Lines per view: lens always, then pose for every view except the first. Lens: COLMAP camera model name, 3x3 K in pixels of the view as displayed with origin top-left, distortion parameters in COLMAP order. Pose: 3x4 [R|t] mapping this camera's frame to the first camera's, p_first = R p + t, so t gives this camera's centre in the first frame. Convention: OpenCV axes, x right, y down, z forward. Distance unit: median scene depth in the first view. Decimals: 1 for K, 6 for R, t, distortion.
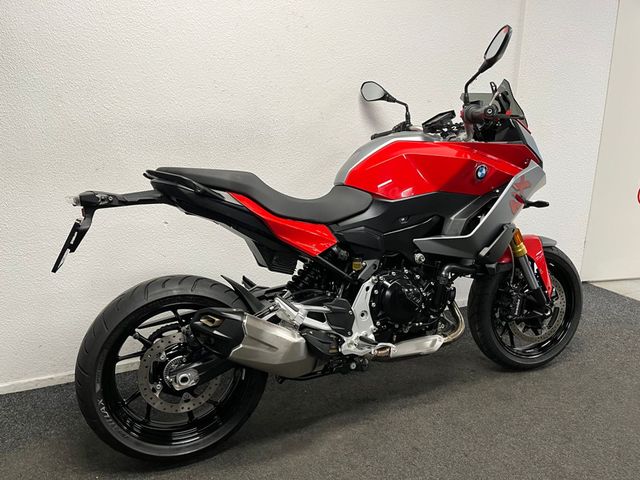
lens RADIAL K [[486.0, 0, 317.9], [0, 486.0, 243.4], [0, 0, 1]] dist [0.072580, -0.093374]
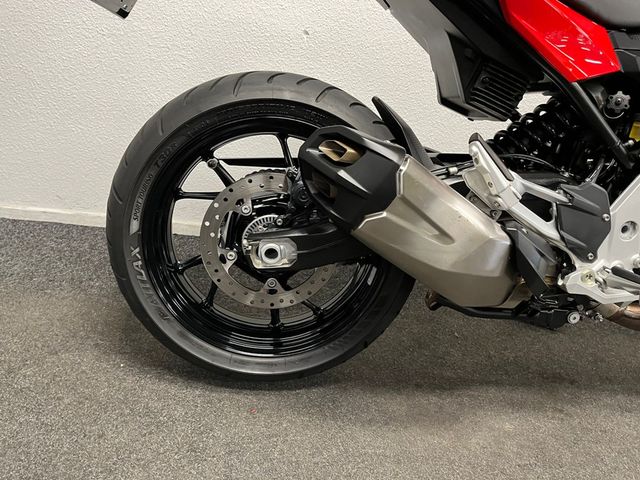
lens RADIAL K [[485.7, 0, 323.0], [0, 485.7, 238.7], [0, 0, 1]] dist [0.073383, -0.091979]
pose [[0.939232, 0.245069, -0.240383, -0.077386], [-0.210603, 0.964345, 0.160268, 0.141861], [0.271089, -0.099904, 0.957356, 0.429923]]
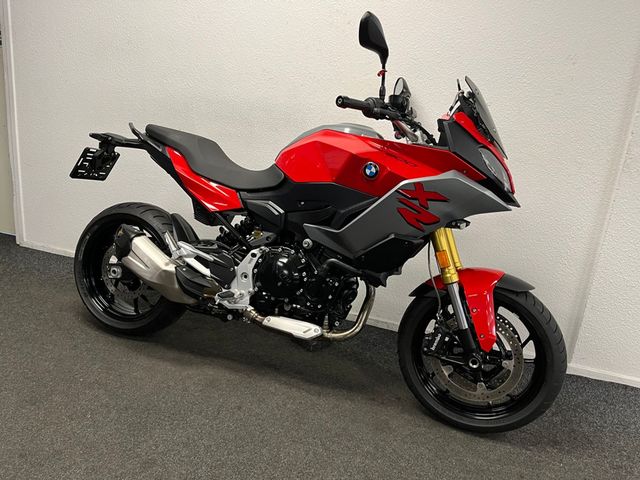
lens RADIAL K [[486.0, 0, 317.9], [0, 486.0, 243.4], [0, 0, 1]] dist [0.072580, -0.093374]
pose [[0.736487, 0.251193, -0.628084, 0.905911], [-0.264497, 0.961513, 0.074395, -0.053853], [0.622598, 0.111335, 0.774581, 0.232661]]
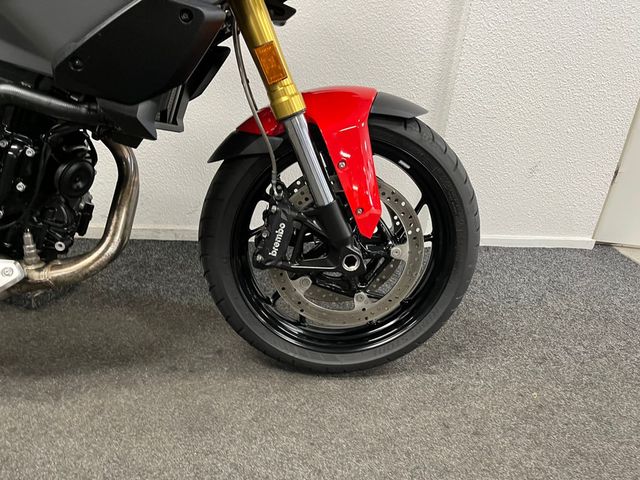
lens RADIAL K [[480.9, 0, 320.0], [0, 480.9, 240.0], [0, 0, 1]] dist [0.081838, -0.078771]
pose [[0.963656, 0.178928, -0.198374, 0.642125], [-0.149616, 0.976658, 0.154122, 0.069303], [0.221321, -0.118840, 0.967933, 0.712181]]
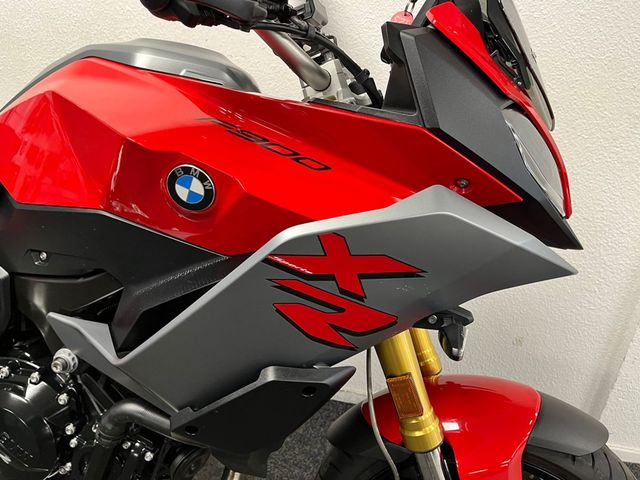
lens RADIAL K [[486.0, 0, 317.9], [0, 486.0, 243.4], [0, 0, 1]] dist [0.072580, -0.093374]
pose [[0.827781, 0.287257, -0.481935, 0.573434], [-0.227438, 0.957050, 0.179797, -0.190219], [0.512884, -0.039222, 0.857561, 0.796298]]
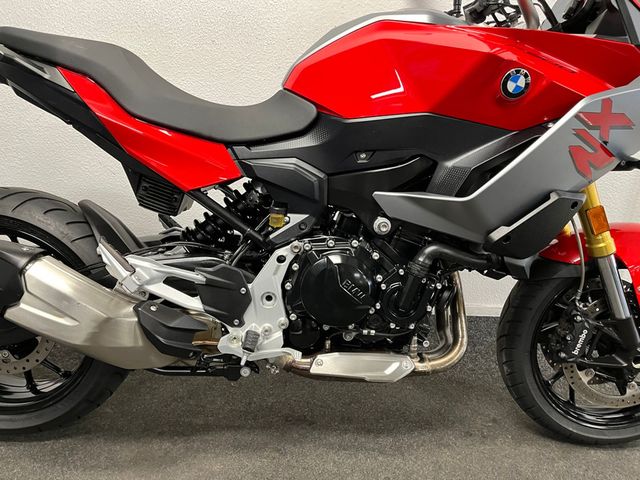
lens RADIAL K [[485.7, 0, 323.0], [0, 485.7, 238.7], [0, 0, 1]] dist [0.073383, -0.091979]
pose [[0.934624, 0.176795, -0.308581, 0.340878], [-0.152428, 0.983082, 0.101564, -0.002995], [0.321316, -0.047888, 0.945760, 0.437740]]
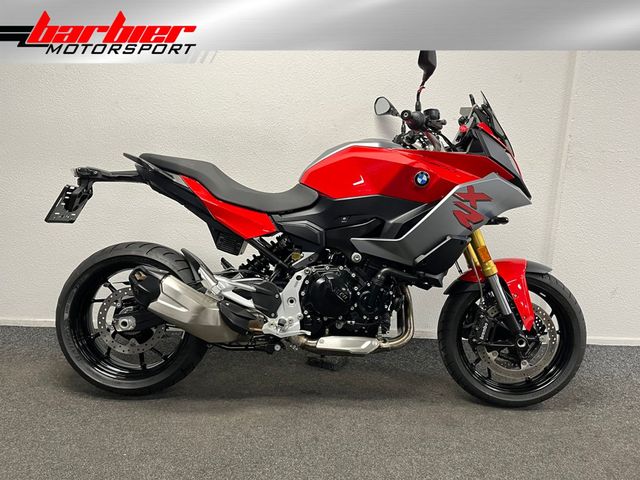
lens RADIAL K [[485.7, 0, 323.0], [0, 485.7, 238.7], [0, 0, 1]] dist [0.073383, -0.091979]
pose [[0.926725, 0.108085, -0.359859, 0.532034], [-0.137603, 0.988825, -0.057365, 0.062987], [0.349637, 0.102680, 0.931242, 0.013445]]
